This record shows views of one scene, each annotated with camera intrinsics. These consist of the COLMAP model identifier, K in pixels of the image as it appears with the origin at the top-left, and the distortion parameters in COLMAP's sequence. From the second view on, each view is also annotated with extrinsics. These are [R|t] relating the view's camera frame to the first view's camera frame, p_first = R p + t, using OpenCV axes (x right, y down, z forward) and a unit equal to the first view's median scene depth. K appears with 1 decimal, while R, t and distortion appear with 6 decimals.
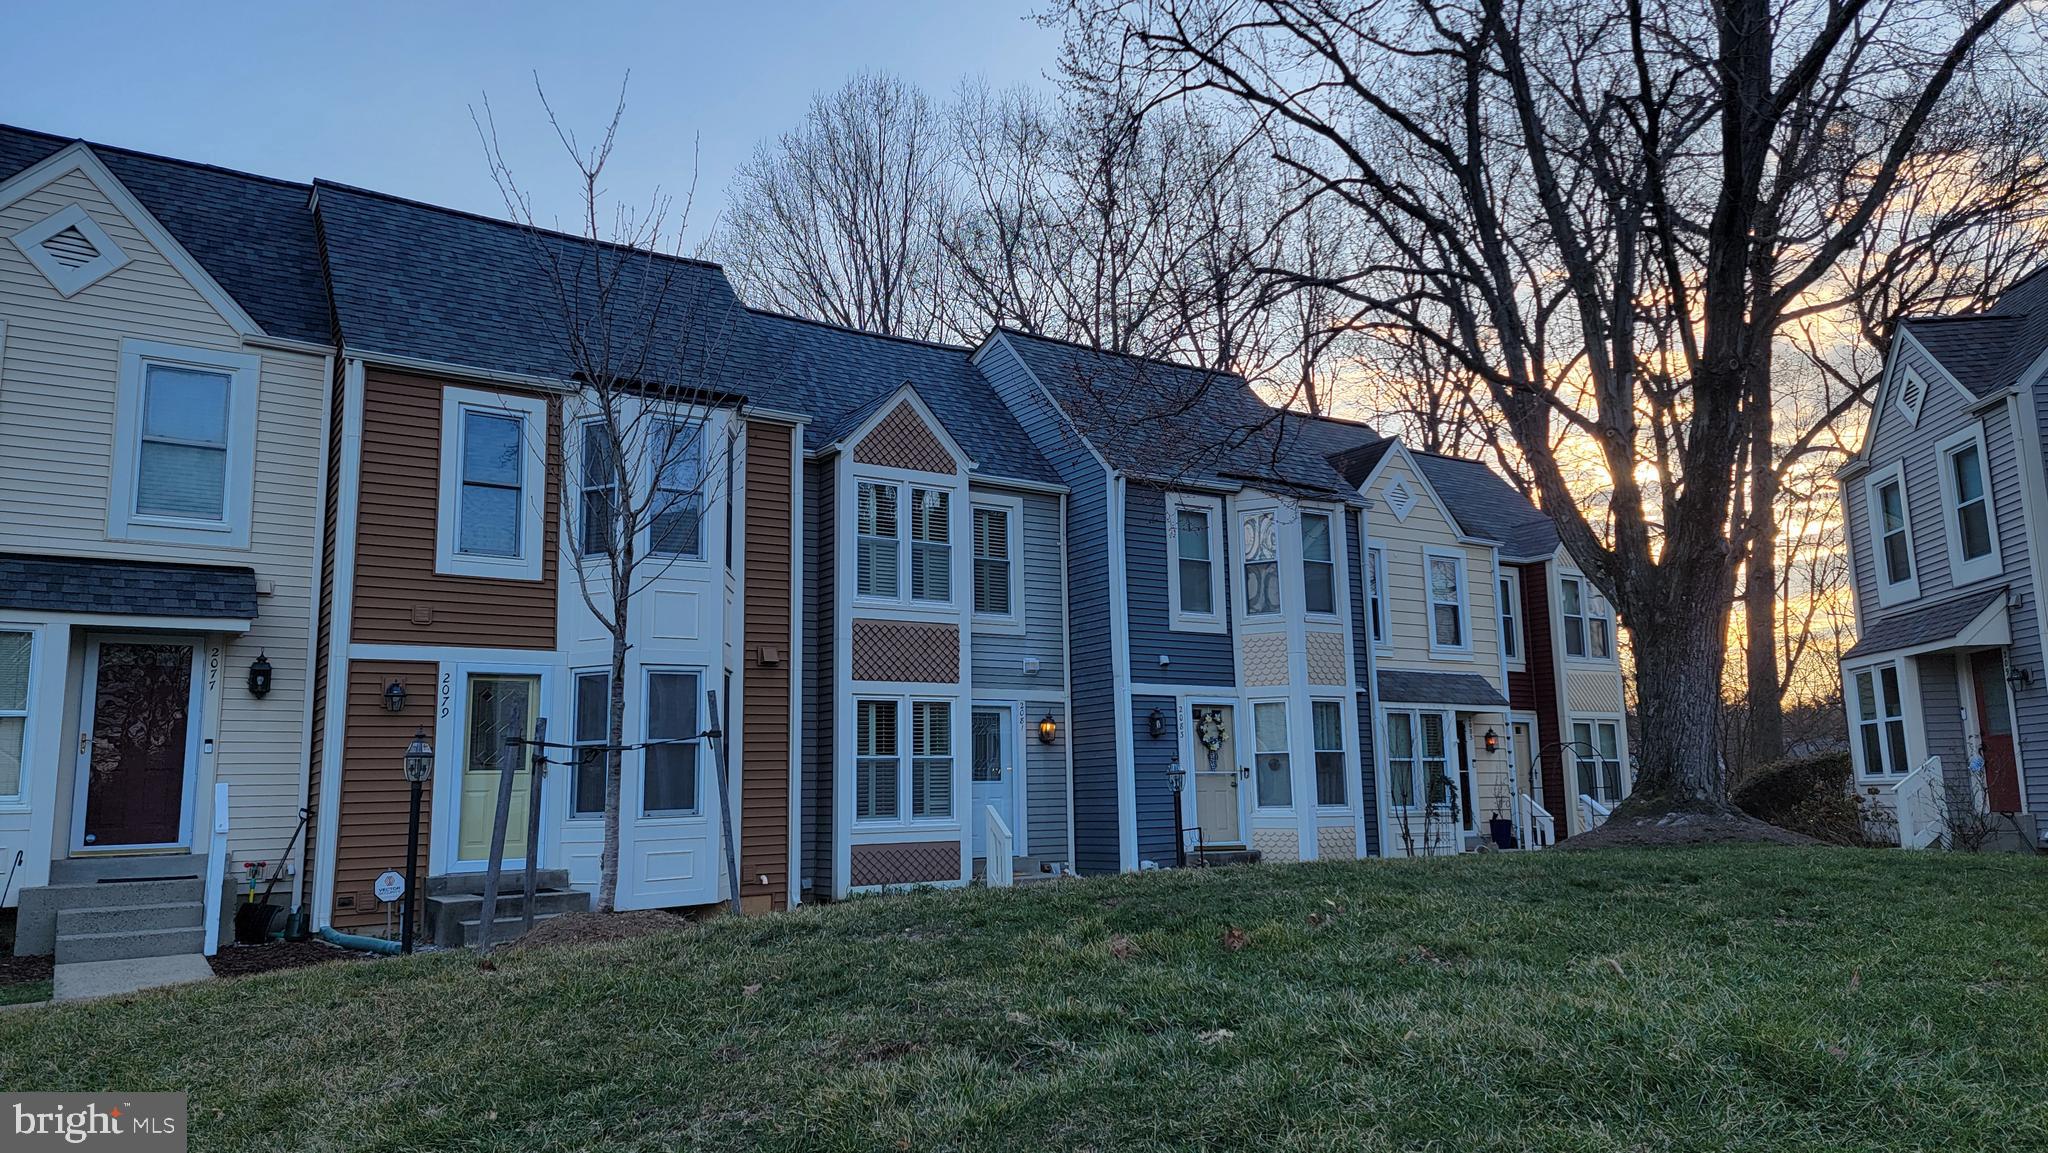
lens RADIAL K [[1406.5, 0, 1034.2], [0, 1406.5, 562.9], [0, 0, 1]] dist [0.073326, -0.038023]
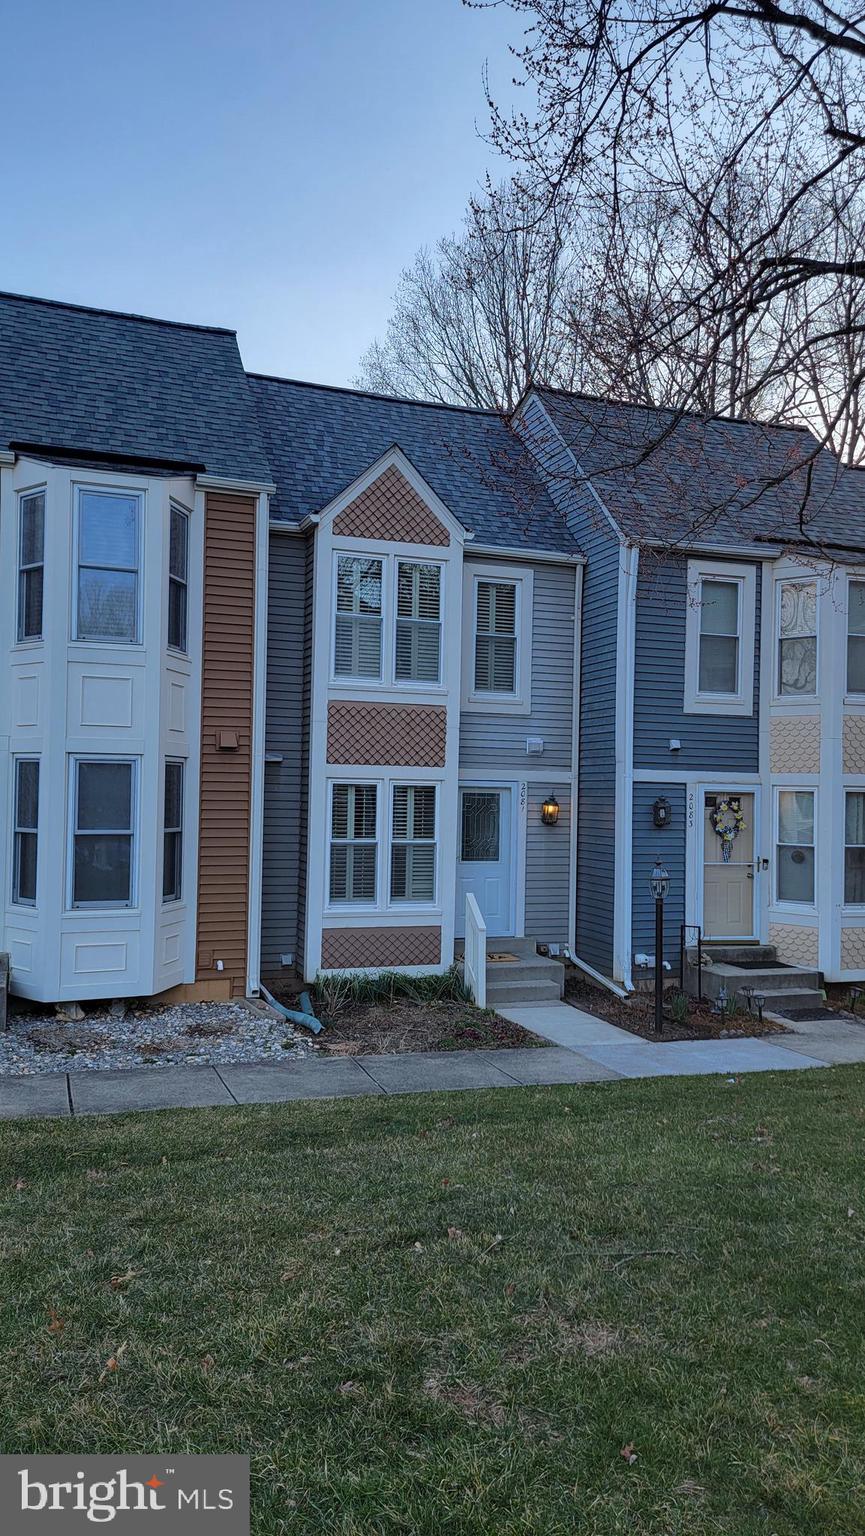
lens RADIAL K [[1054.9, 0, 419.1], [0, 1054.9, 779.0], [0, 0, 1]] dist [0.073326, -0.038023]
pose [[0.967753, 0.037992, -0.249021, 0.106962], [0.001103, 0.987912, 0.155010, -0.018212], [0.251900, -0.150286, 0.956013, 0.288829]]
